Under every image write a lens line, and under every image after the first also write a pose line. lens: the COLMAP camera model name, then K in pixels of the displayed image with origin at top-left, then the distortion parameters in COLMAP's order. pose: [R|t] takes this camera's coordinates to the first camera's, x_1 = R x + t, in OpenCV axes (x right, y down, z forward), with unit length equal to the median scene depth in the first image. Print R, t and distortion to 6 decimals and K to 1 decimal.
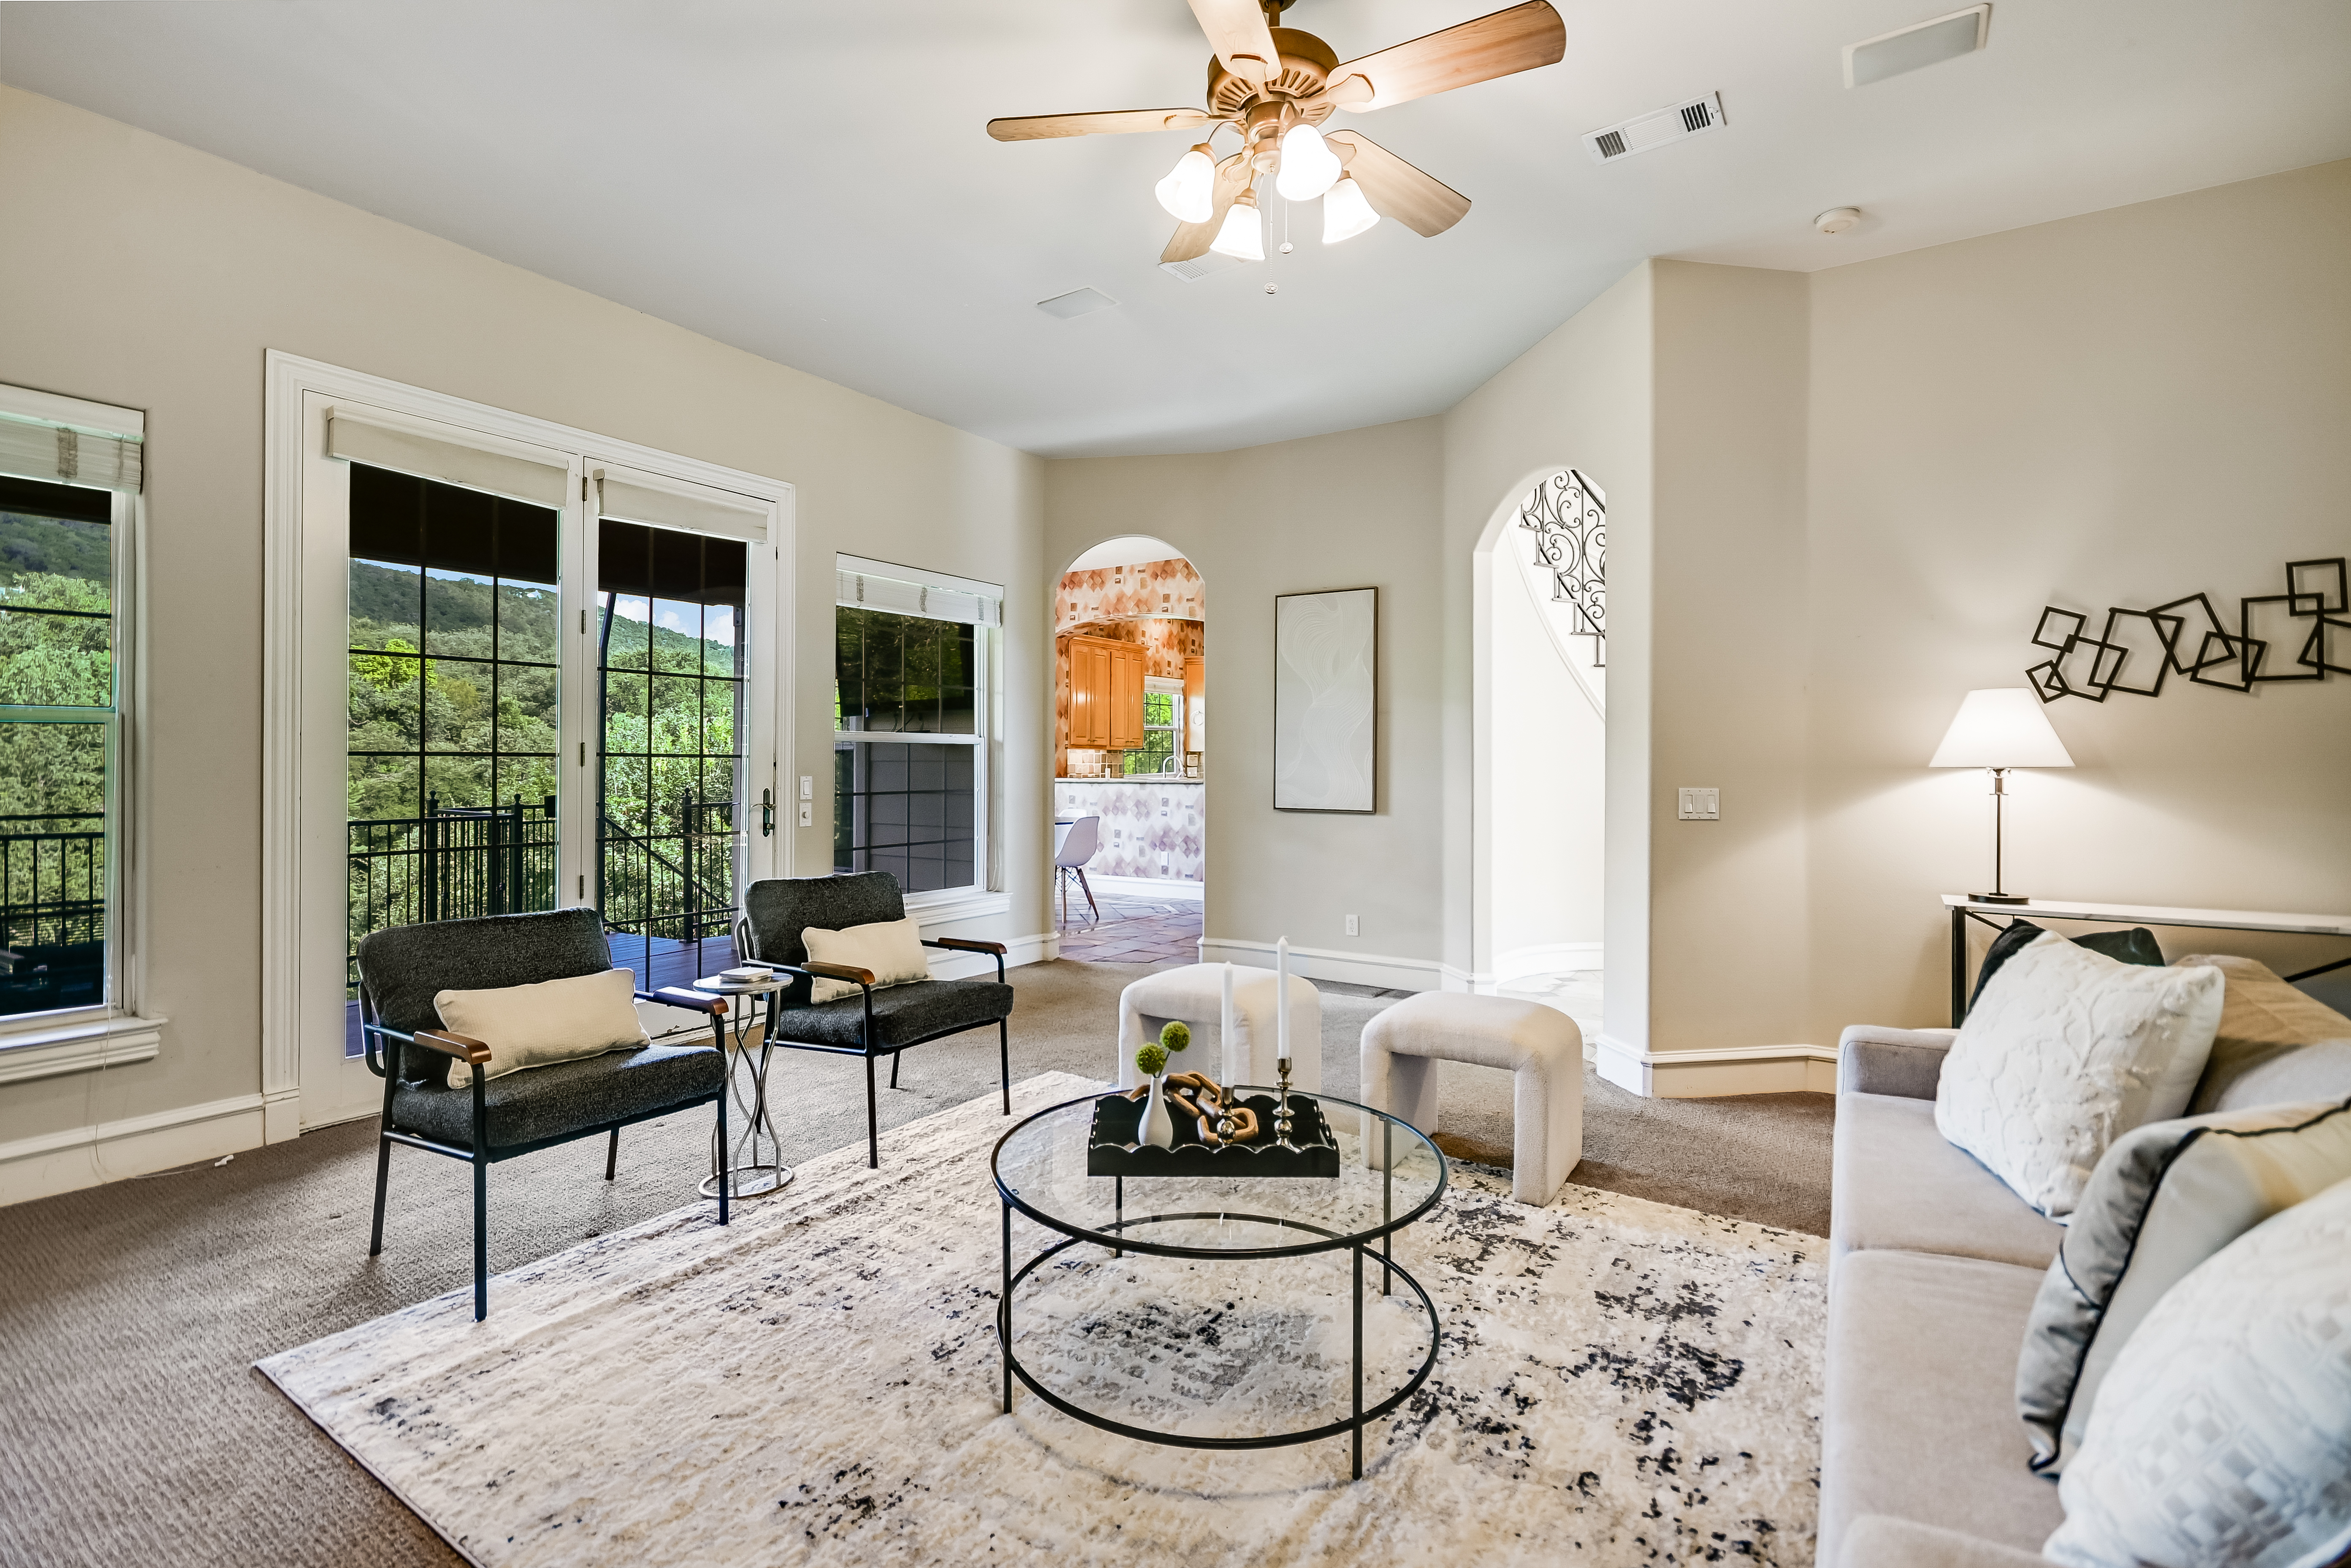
lens RADIAL K [[1072.2, 0, 1176.7], [0, 1072.2, 771.3], [0, 0, 1]] dist [-0.000271, -0.000153]
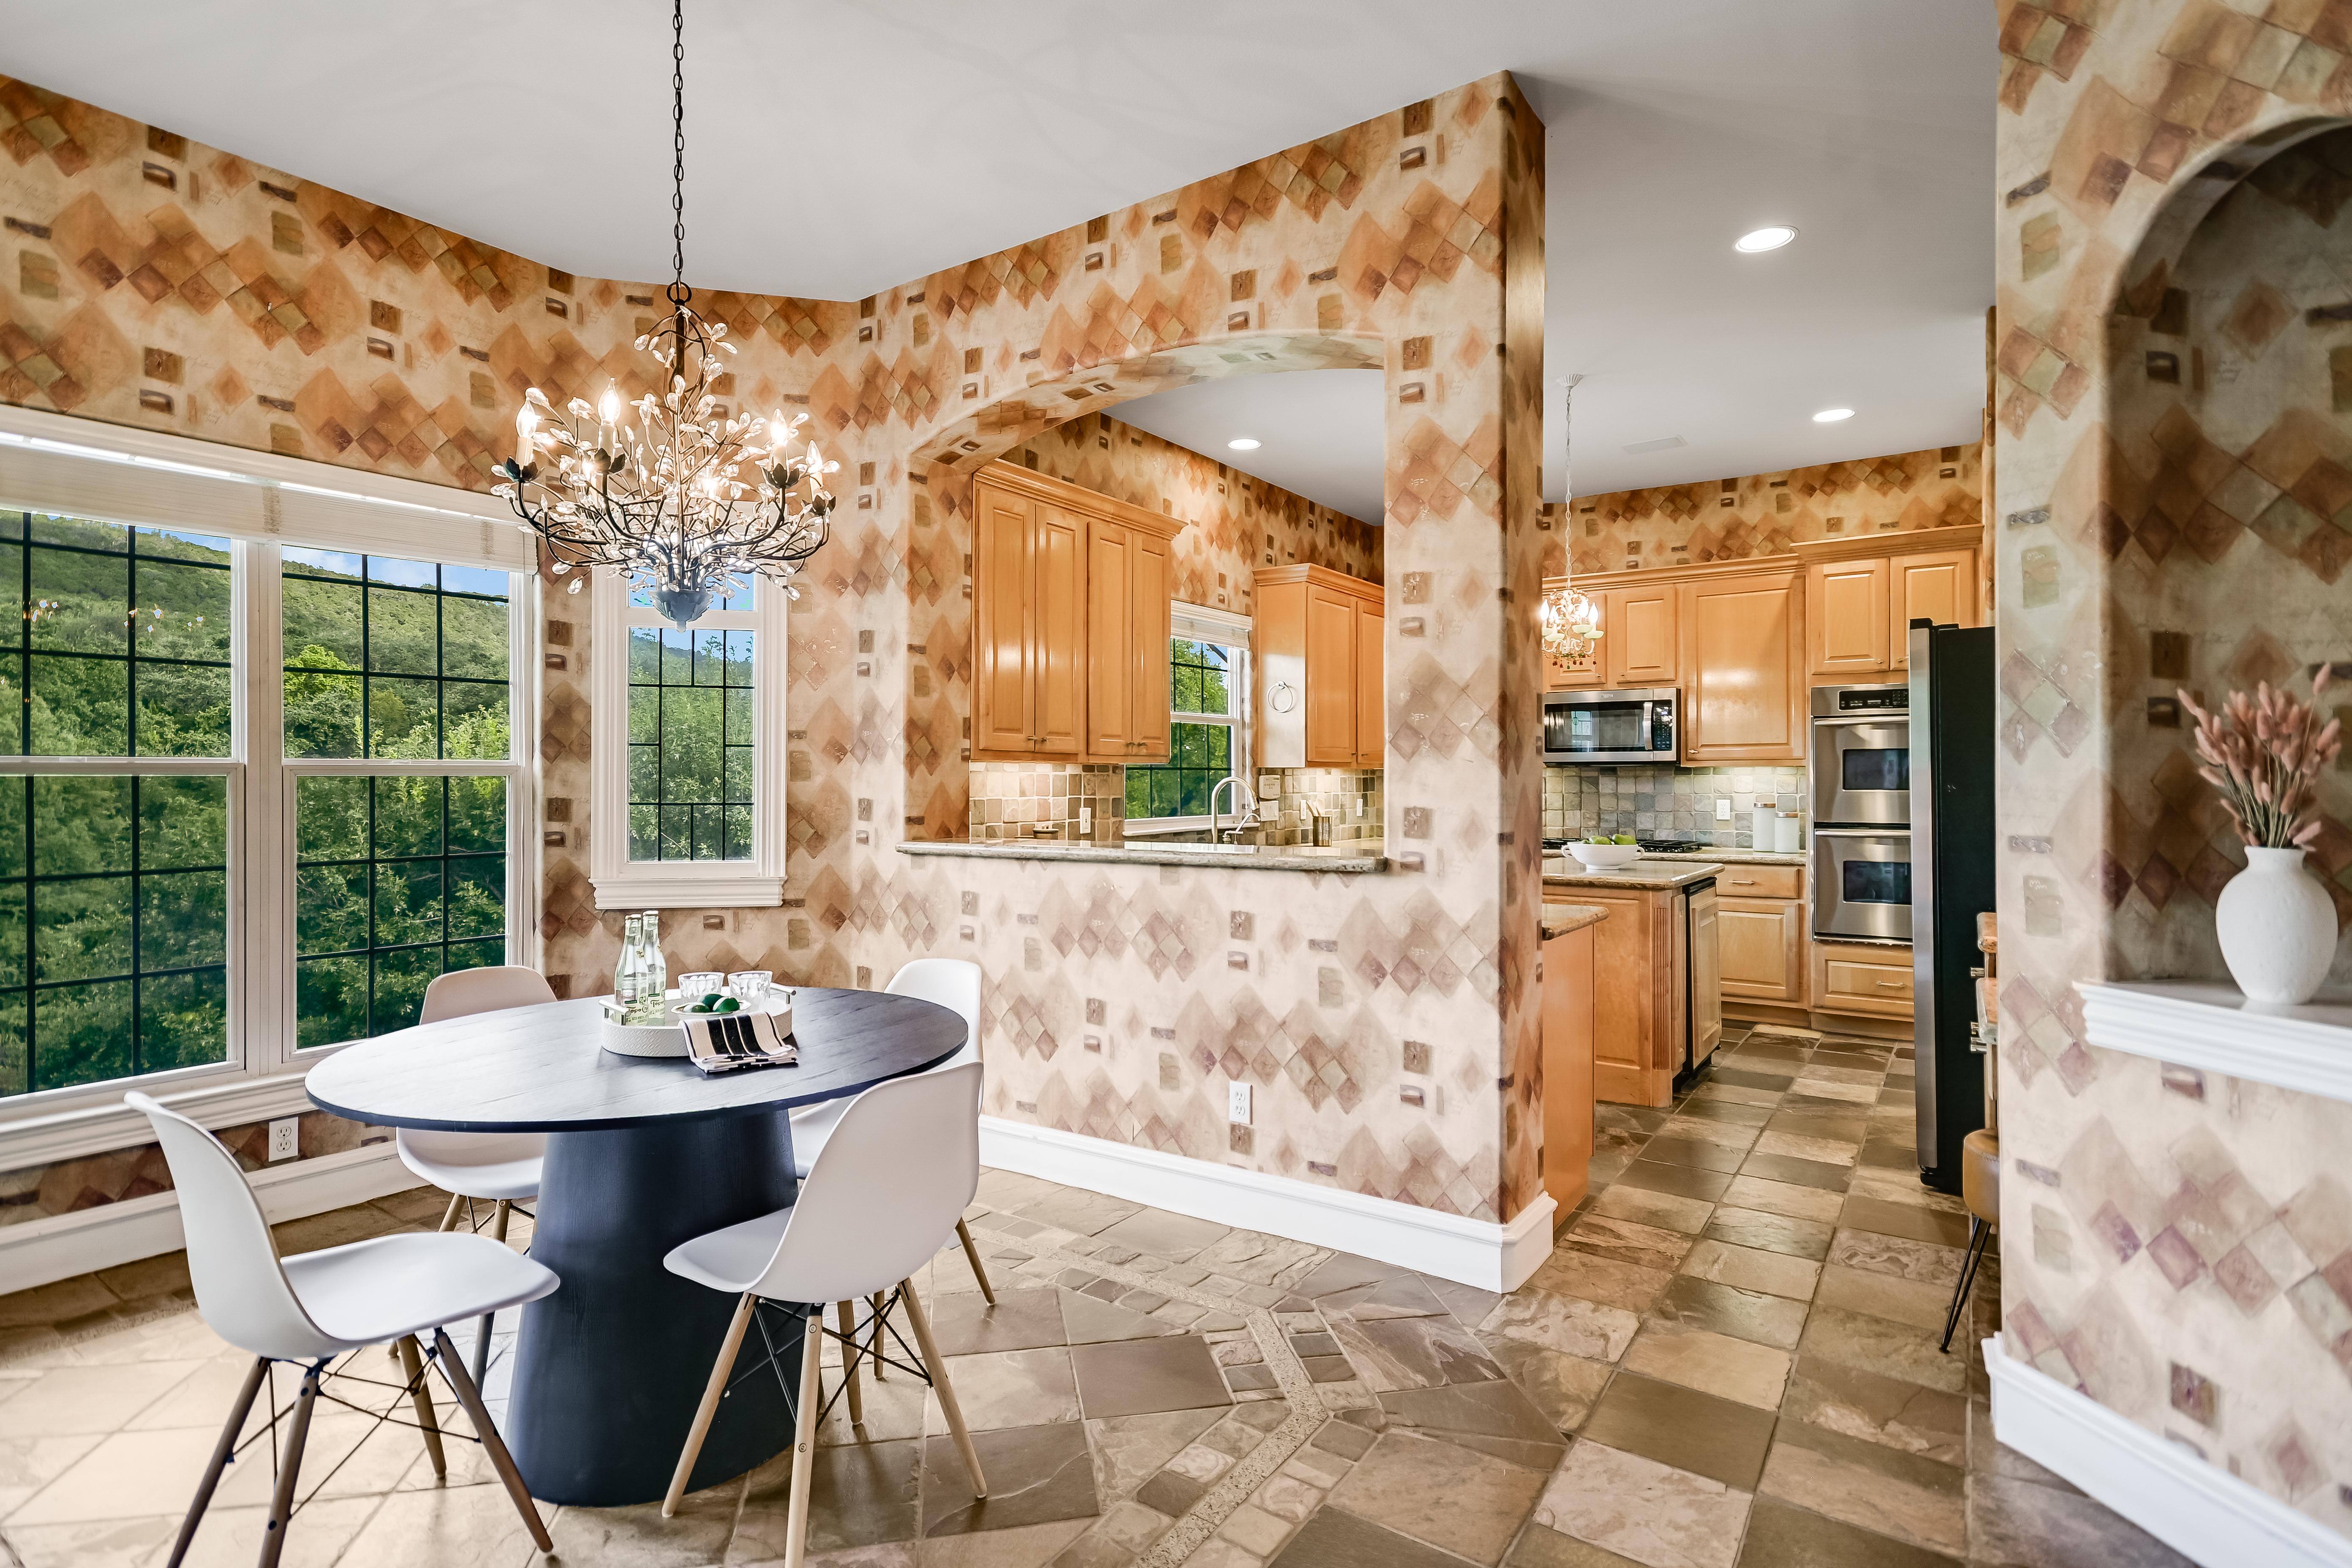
lens RADIAL K [[1151.9, 0, 1175.5], [0, 1151.9, 784.6], [0, 0, 1]] dist [0.000845, 0.000046]
pose [[0.999810, -0.003197, -0.019220, -0.021634], [0.003084, 0.999978, -0.005901, -0.010041], [0.019239, 0.005840, 0.999798, 0.597193]]
